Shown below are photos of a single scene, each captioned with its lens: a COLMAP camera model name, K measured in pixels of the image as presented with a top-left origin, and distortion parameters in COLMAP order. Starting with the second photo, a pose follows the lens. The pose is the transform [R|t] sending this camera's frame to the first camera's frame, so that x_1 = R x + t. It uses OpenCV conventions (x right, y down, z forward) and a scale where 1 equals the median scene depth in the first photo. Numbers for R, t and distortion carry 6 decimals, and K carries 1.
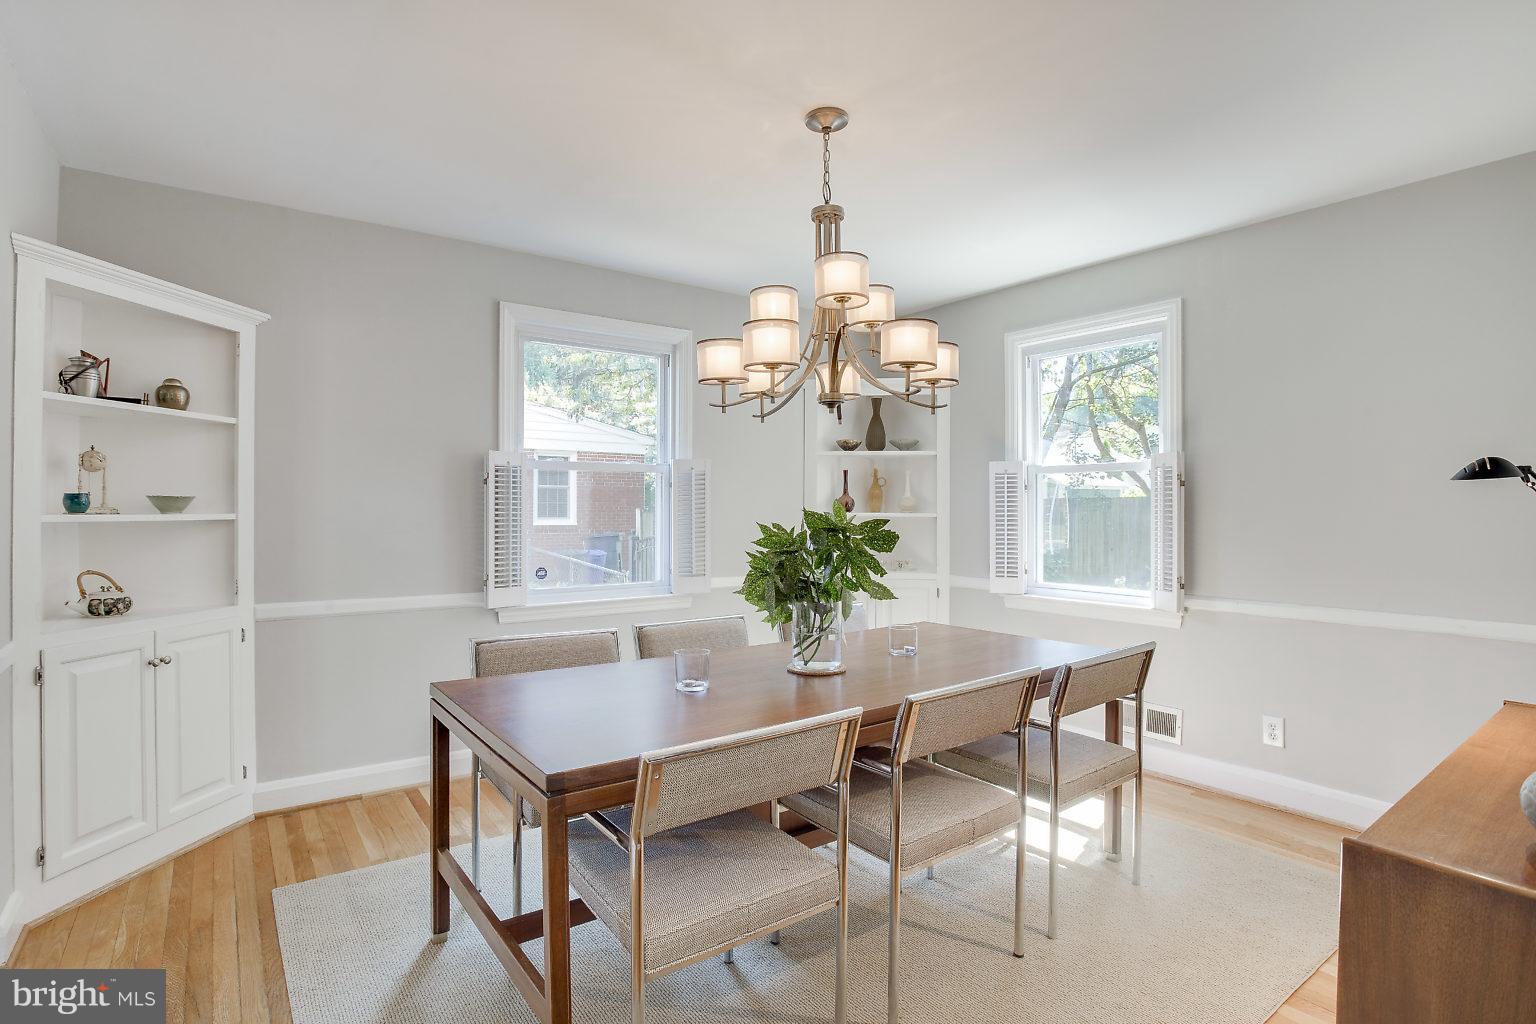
lens RADIAL K [[762.2, 0, 772.2], [0, 762.2, 514.4], [0, 0, 1]] dist [-0.049983, 0.018415]
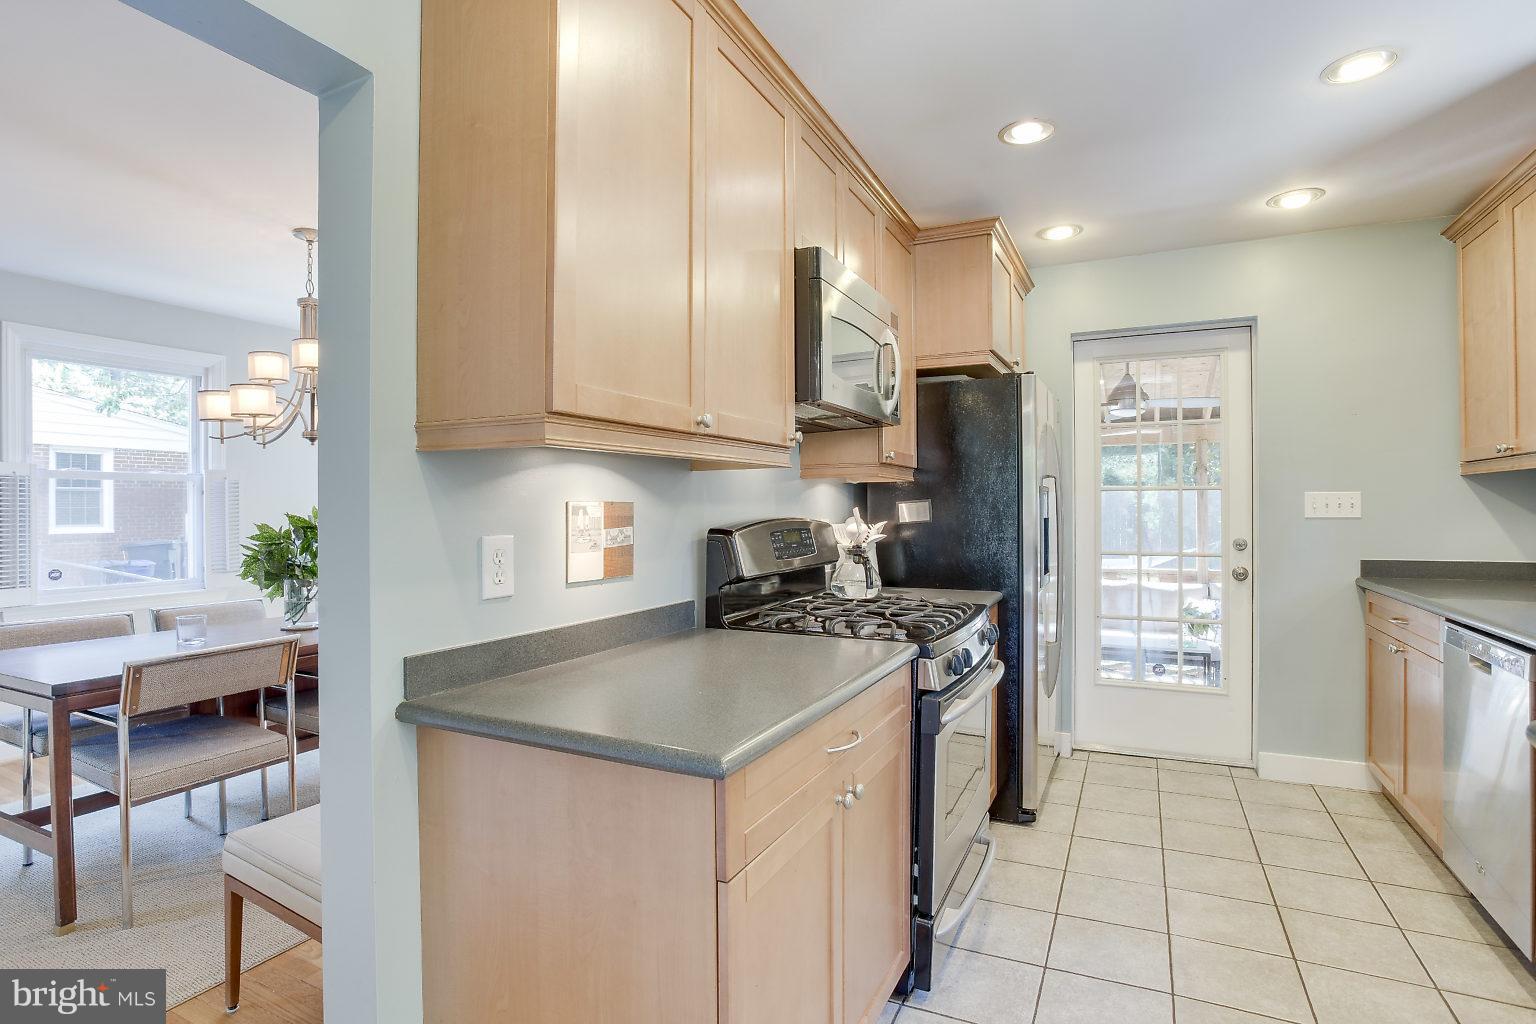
lens RADIAL K [[762.2, 0, 768.7], [0, 762.2, 508.2], [0, 0, 1]] dist [-0.049983, 0.018415]
pose [[0.893030, -0.010004, 0.449886, 0.204142], [0.013420, 0.999900, -0.004405, 0.001743], [-0.449797, 0.009971, 0.893075, -0.618471]]
